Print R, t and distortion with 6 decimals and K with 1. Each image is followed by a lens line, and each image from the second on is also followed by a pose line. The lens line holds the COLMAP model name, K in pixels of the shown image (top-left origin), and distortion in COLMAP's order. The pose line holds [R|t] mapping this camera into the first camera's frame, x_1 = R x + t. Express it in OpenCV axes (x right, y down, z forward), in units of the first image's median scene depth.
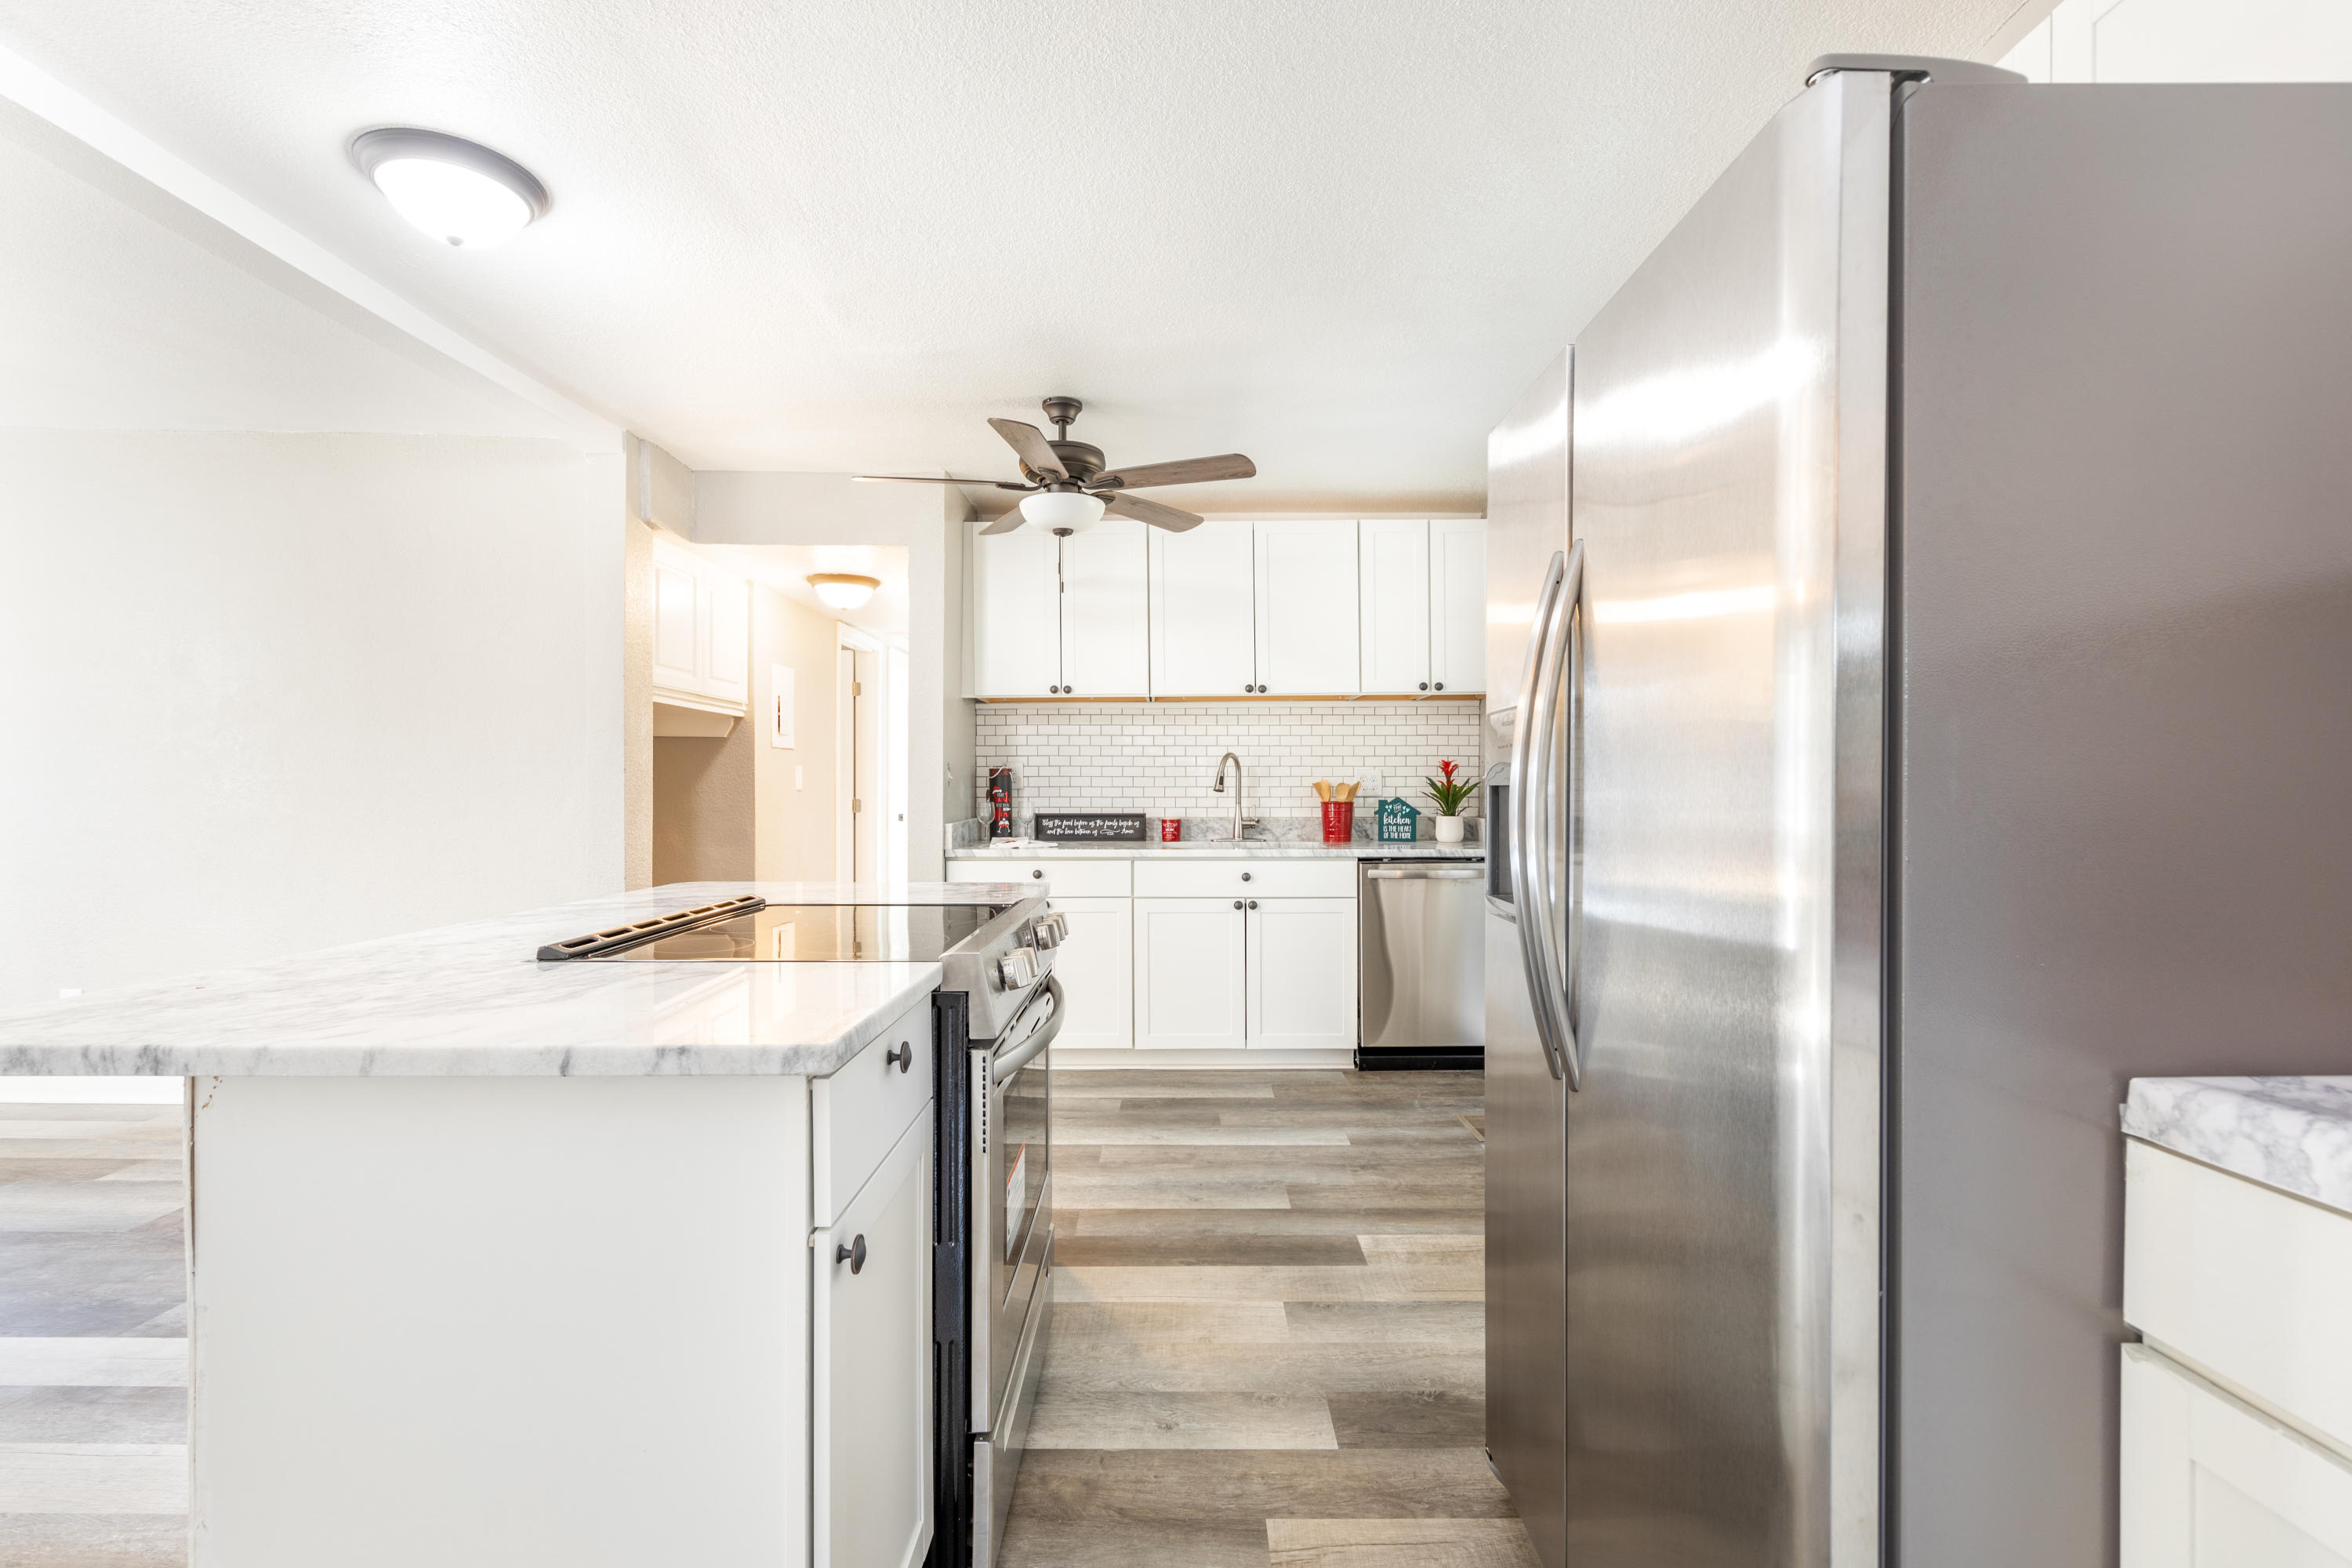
lens RADIAL K [[1060.7, 0, 1185.4], [0, 1060.7, 793.6], [0, 0, 1]] dist [0.004987, -0.000670]
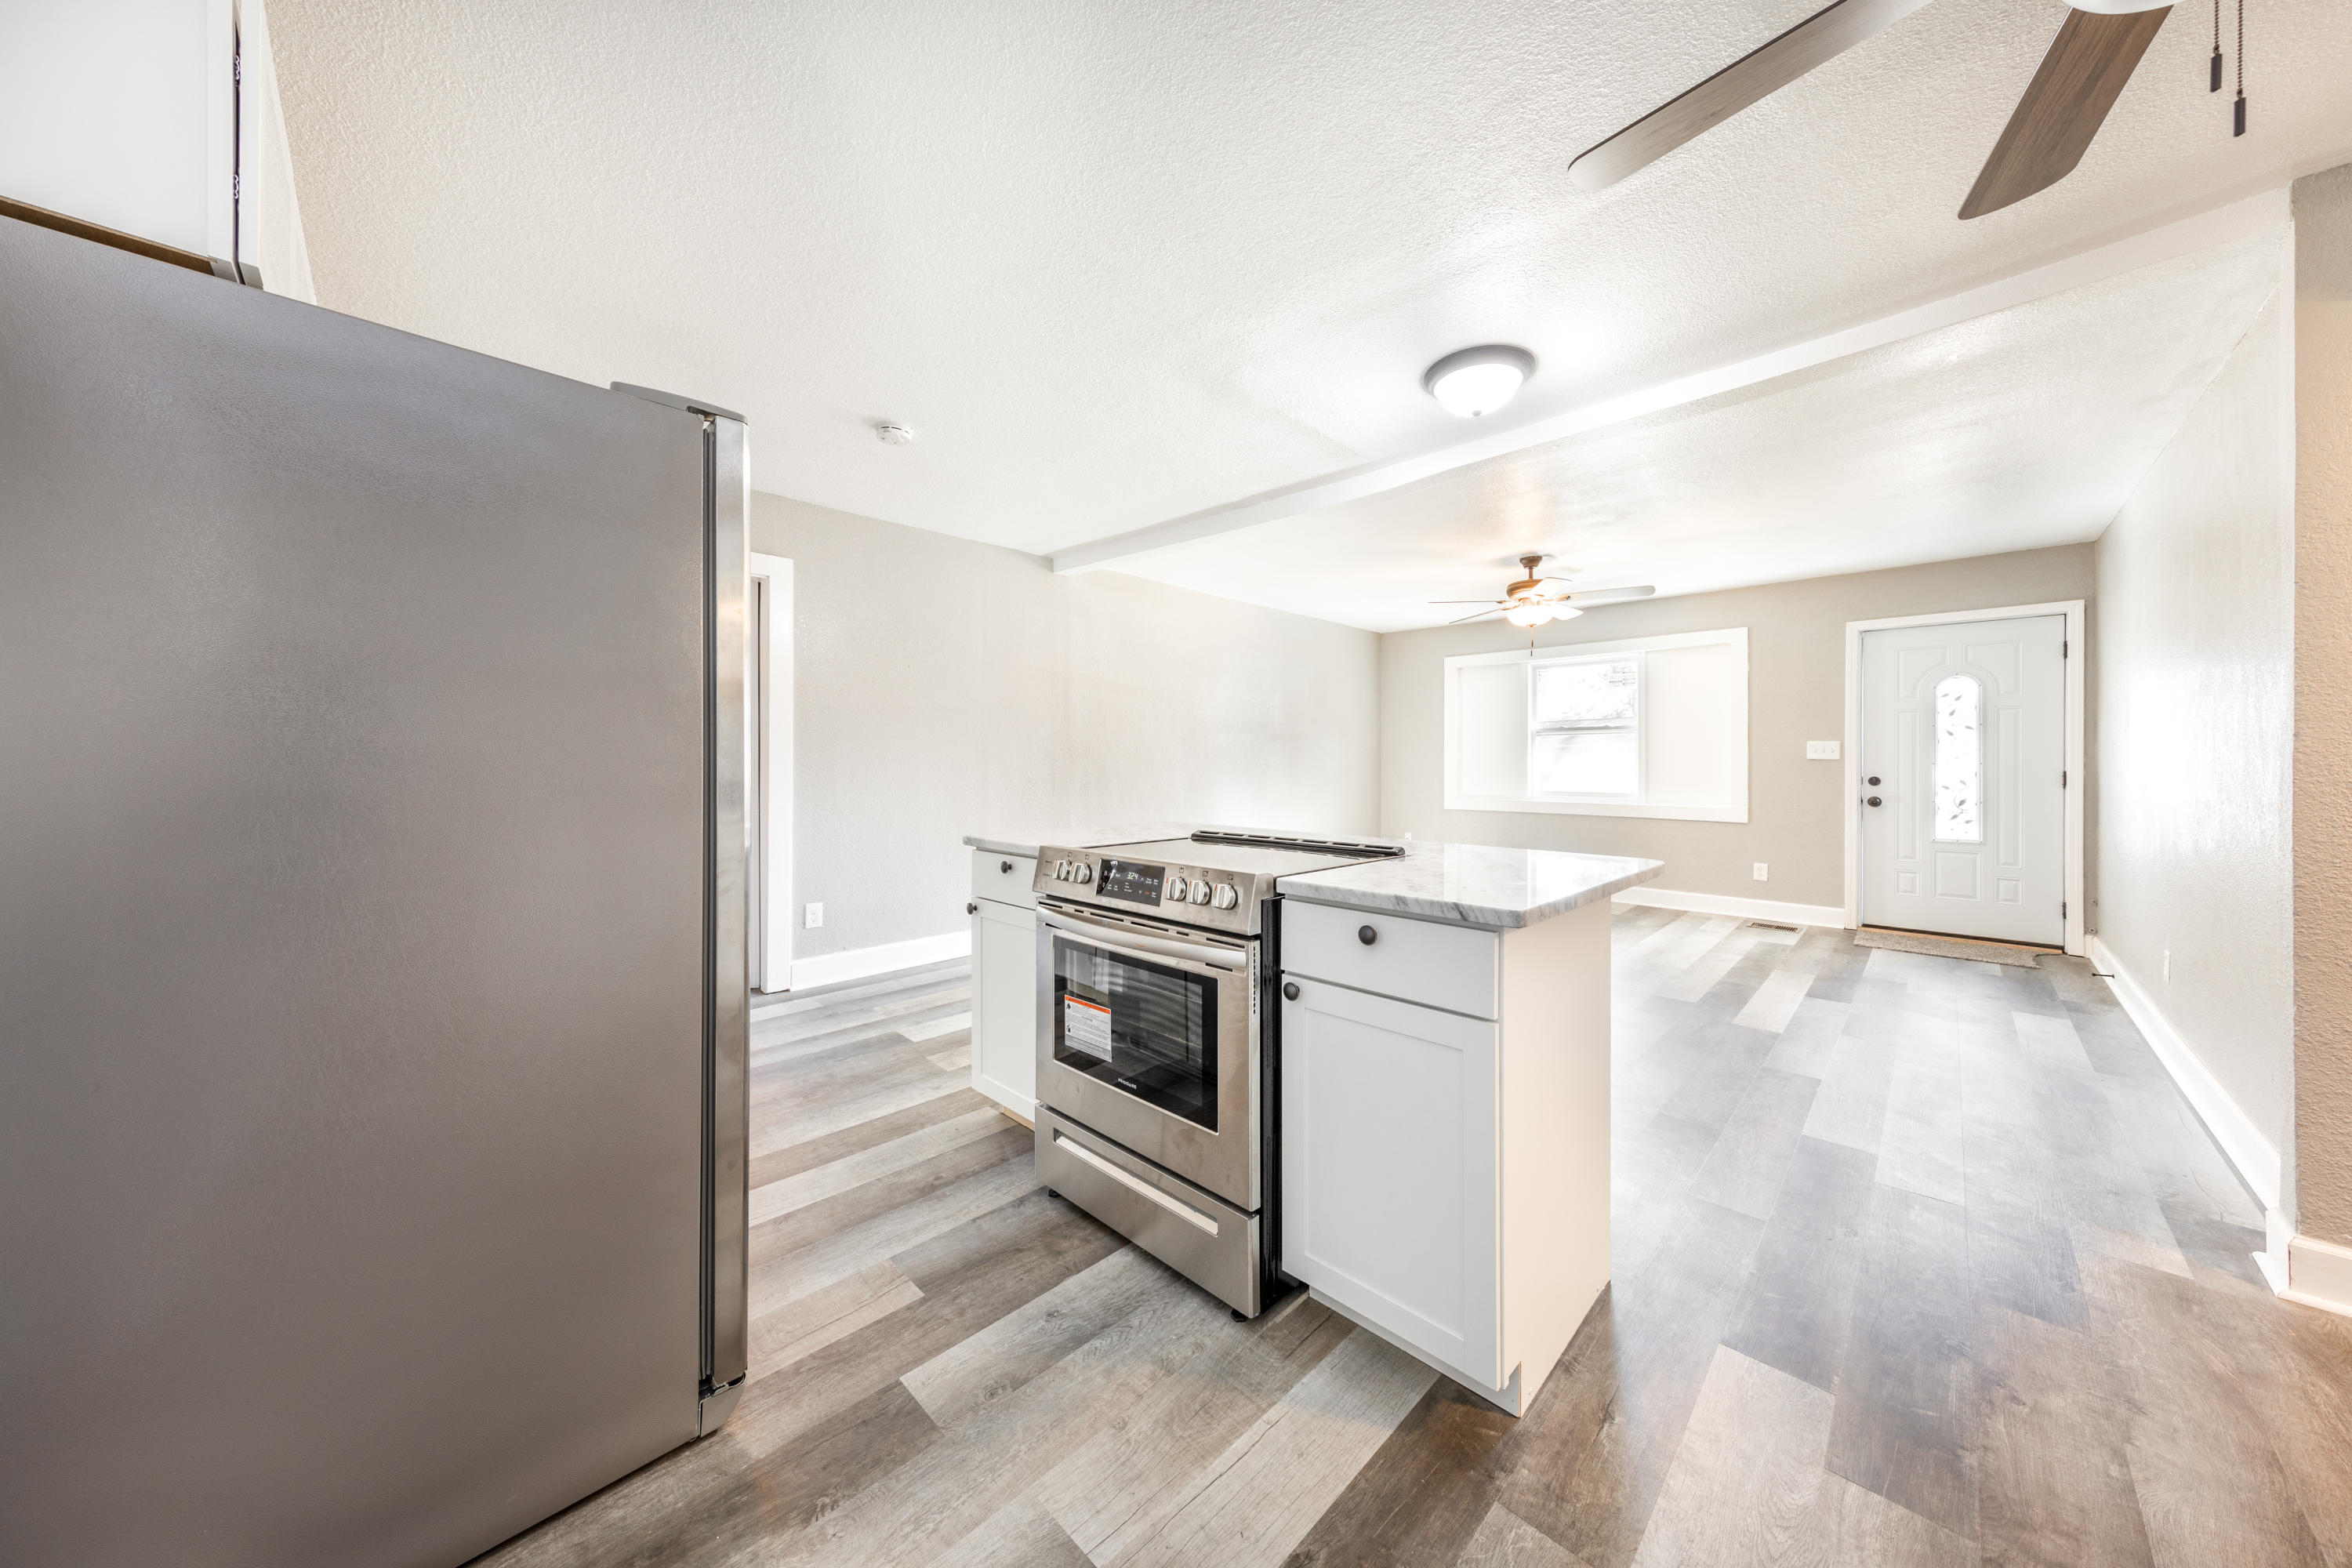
lens RADIAL K [[762.8, 0, 1179.7], [0, 762.8, 764.2], [0, 0, 1]] dist [0.010357, -0.001160]
pose [[-0.703984, -0.001542, -0.710214, 0.194772], [-0.005898, 0.999976, 0.003675, -0.002788], [0.710191, 0.006776, -0.703976, 0.683984]]
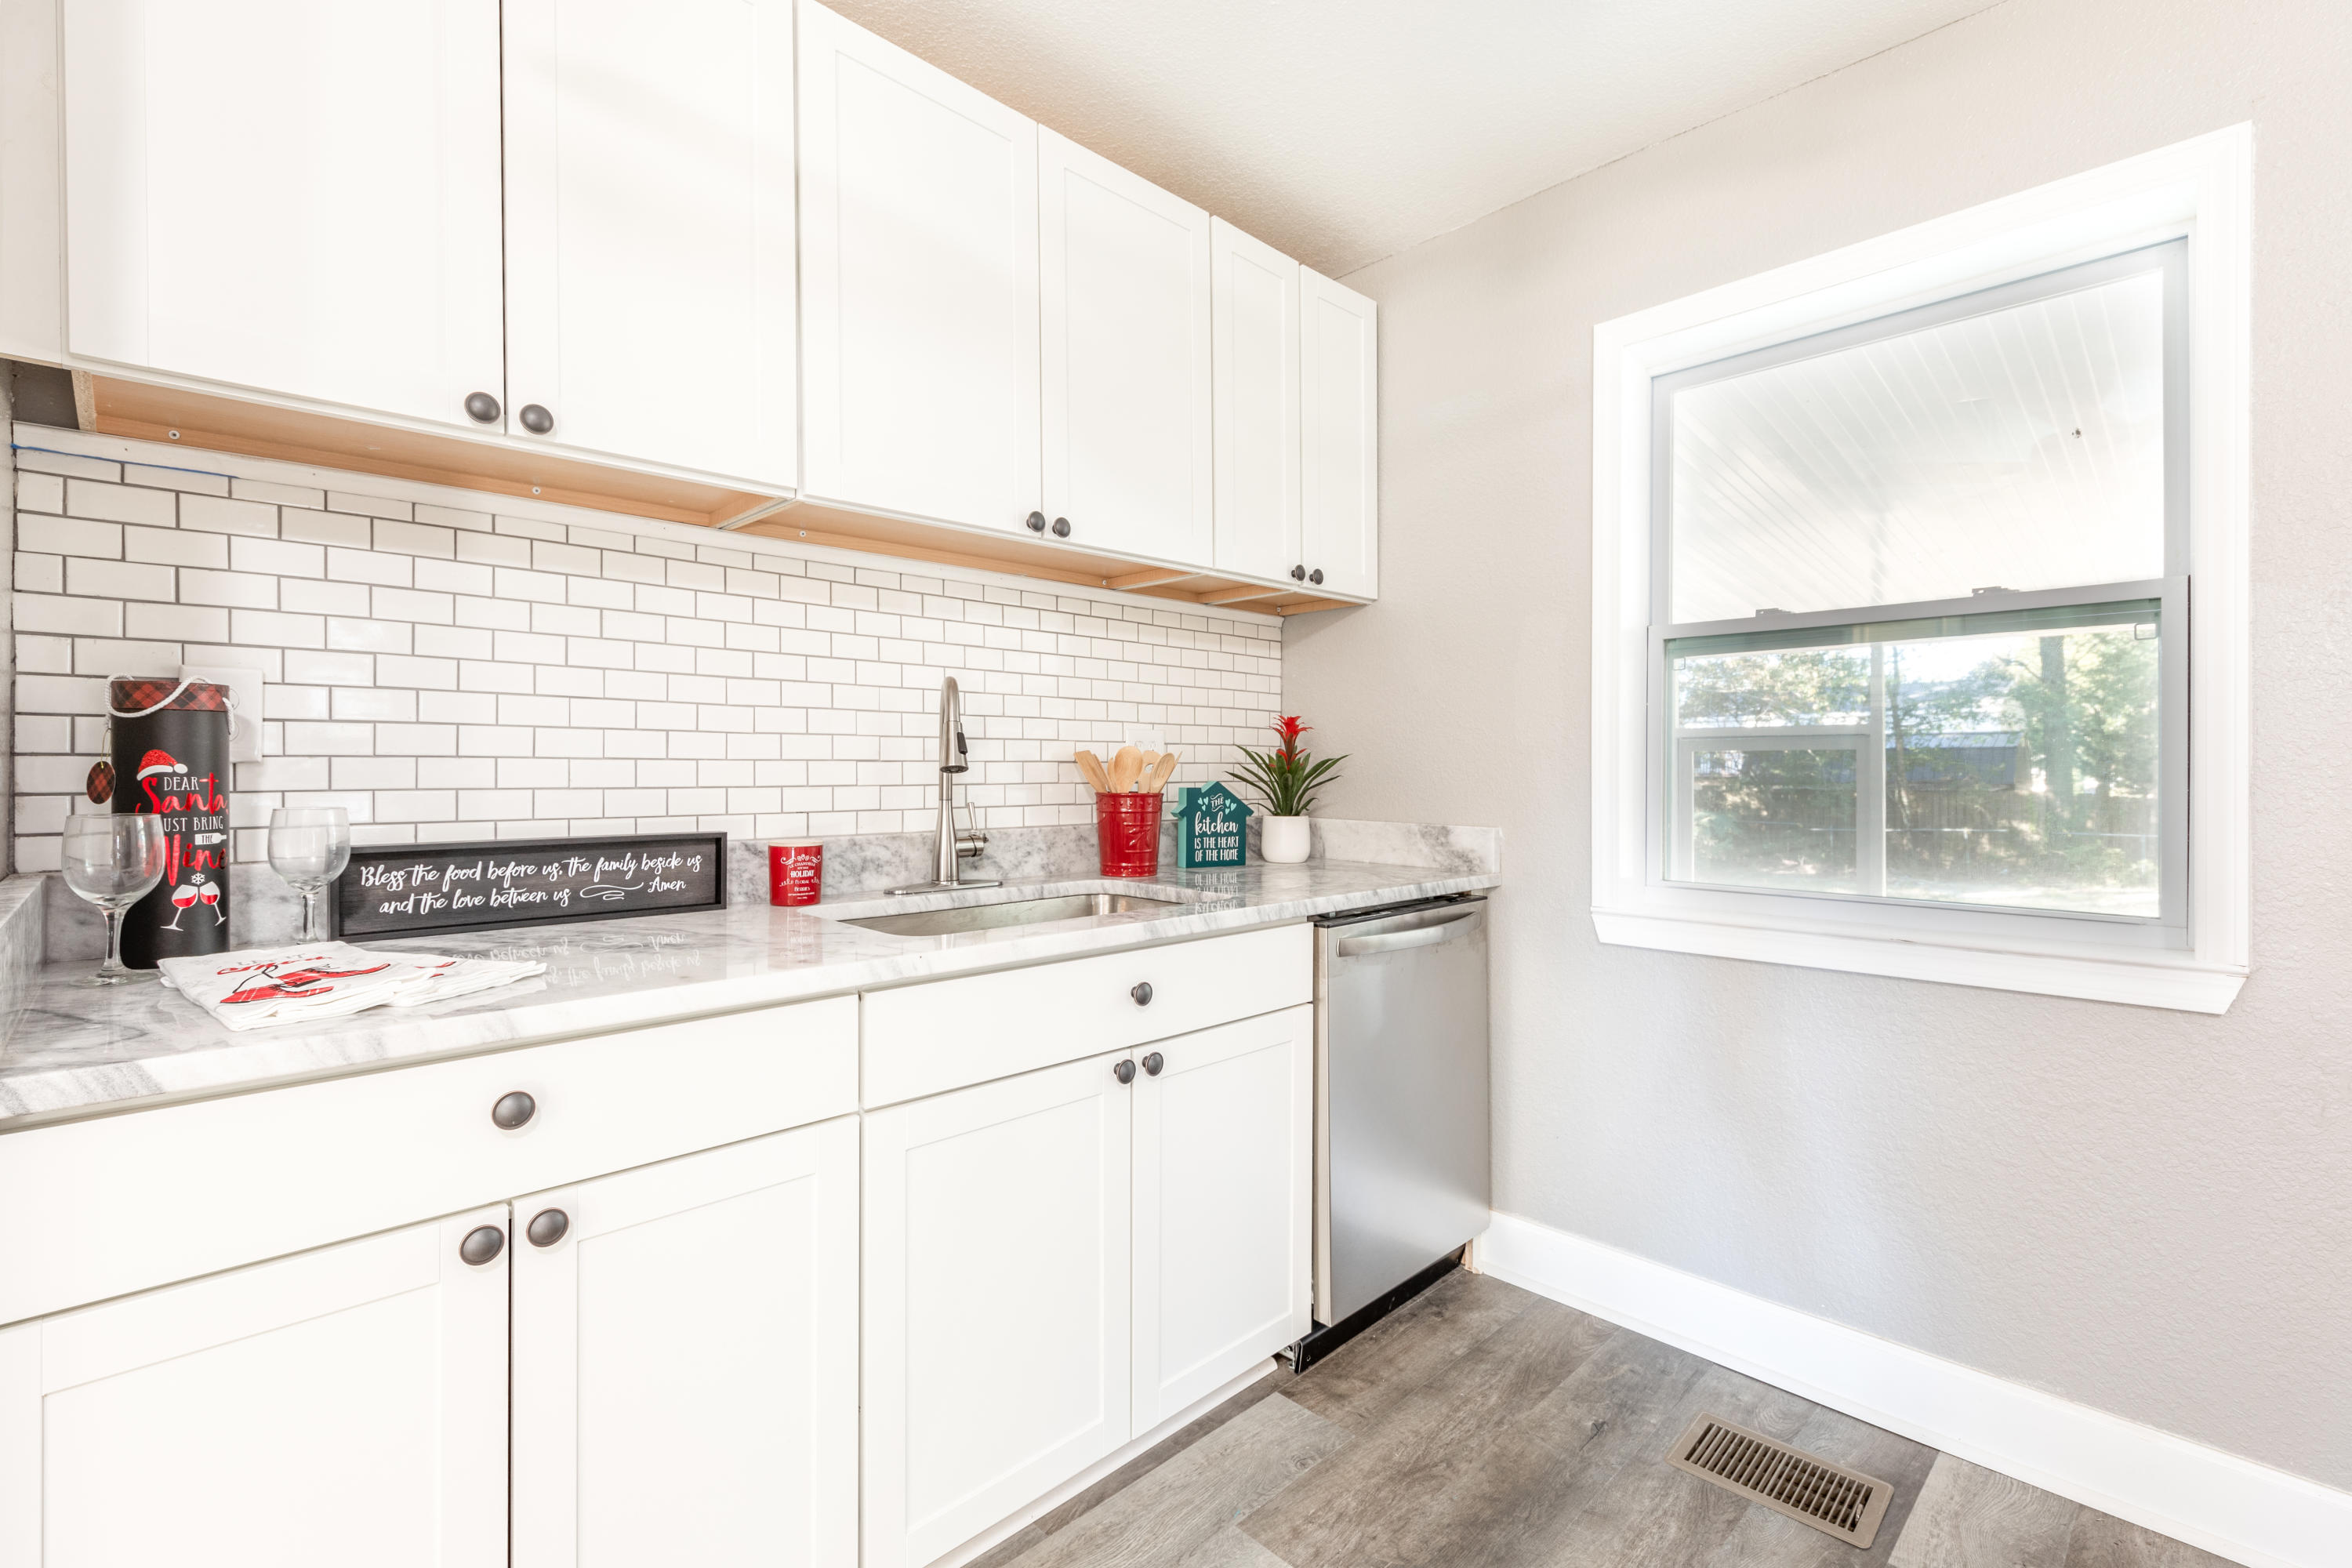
lens RADIAL K [[1032.0, 0, 1157.2], [0, 1032.0, 772.1], [0, 0, 1]] dist [0.015425, -0.003463]
pose [[0.723234, 0.000003, 0.690603, -0.176805], [0.001371, 0.999998, -0.001440, -0.001141], [-0.690602, 0.001988, 0.723232, 0.649146]]
